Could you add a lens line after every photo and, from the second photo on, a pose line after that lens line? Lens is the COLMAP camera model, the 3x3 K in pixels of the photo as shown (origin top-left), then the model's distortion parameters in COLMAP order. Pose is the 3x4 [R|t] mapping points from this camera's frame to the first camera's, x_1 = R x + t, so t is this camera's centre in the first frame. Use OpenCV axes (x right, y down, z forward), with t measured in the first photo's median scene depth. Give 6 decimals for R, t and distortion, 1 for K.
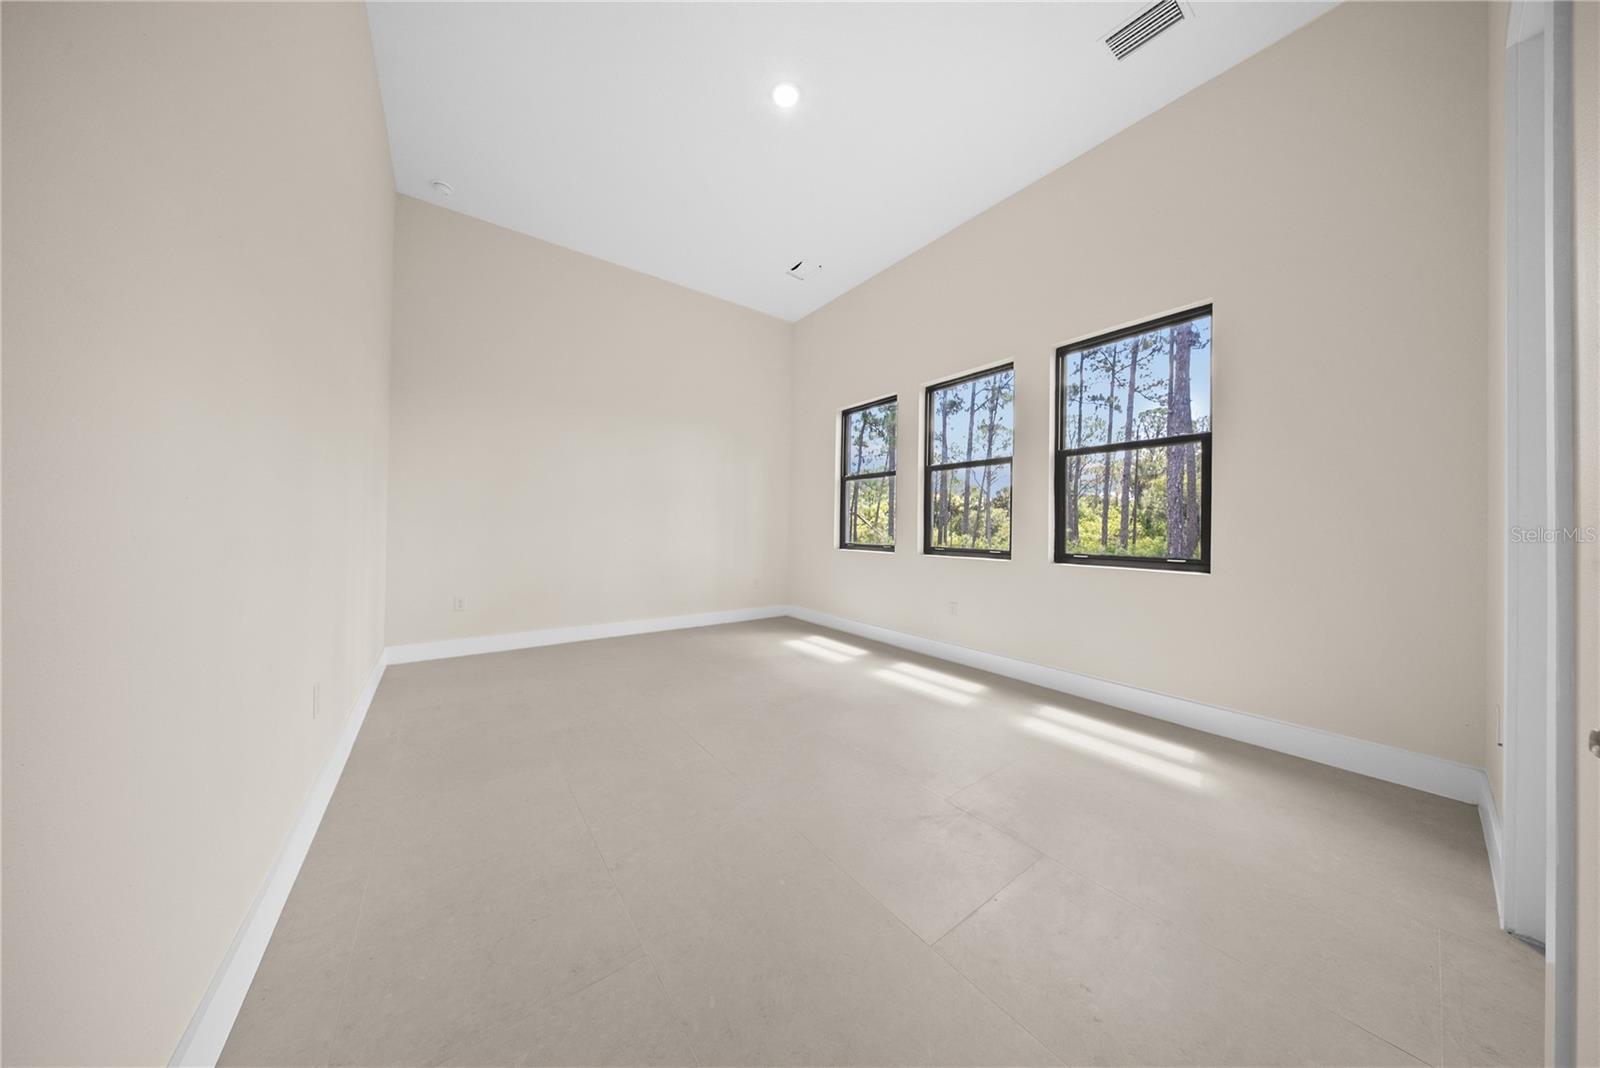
lens RADIAL K [[483.3, 0, 800.0], [0, 483.3, 534.0], [0, 0, 1]] dist [-0.000049, -0.000021]
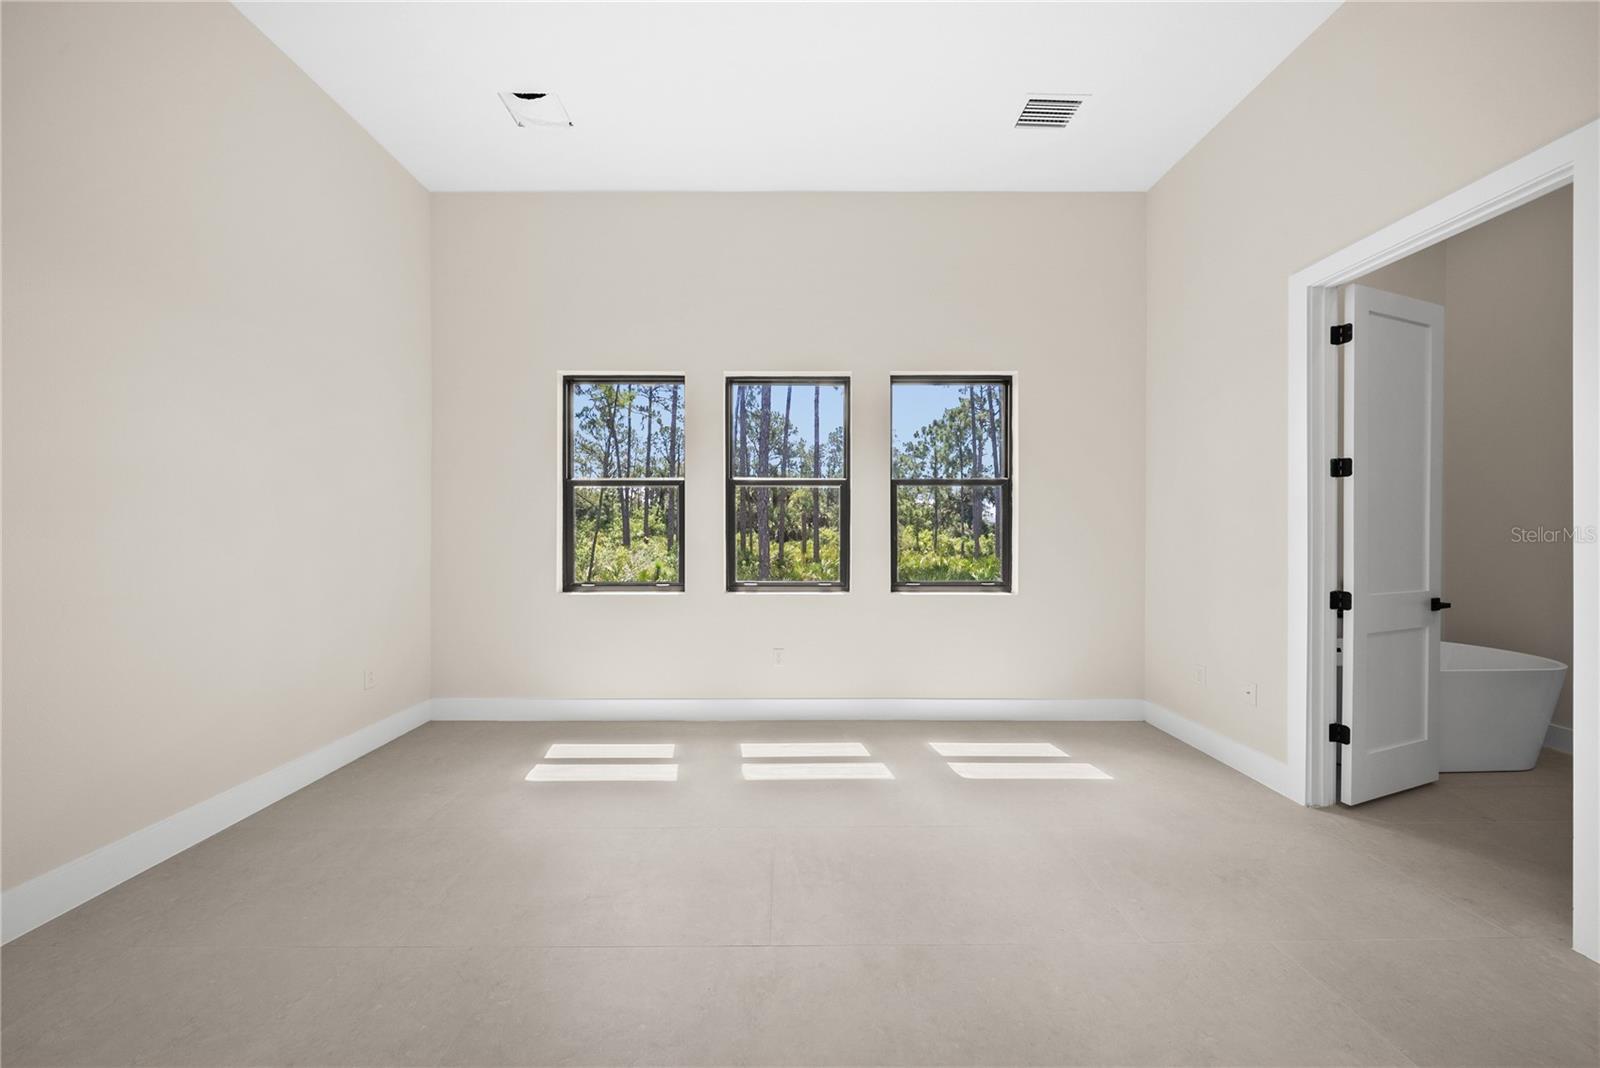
lens RADIAL K [[504.8, 0, 796.8], [0, 504.8, 562.7], [0, 0, 1]] dist [0.000786, 0.000022]
pose [[0.588993, -0.015624, 0.807987, -0.278349], [0.018114, 0.999817, 0.006129, -0.006887], [-0.807935, 0.011026, 0.589169, 0.364582]]
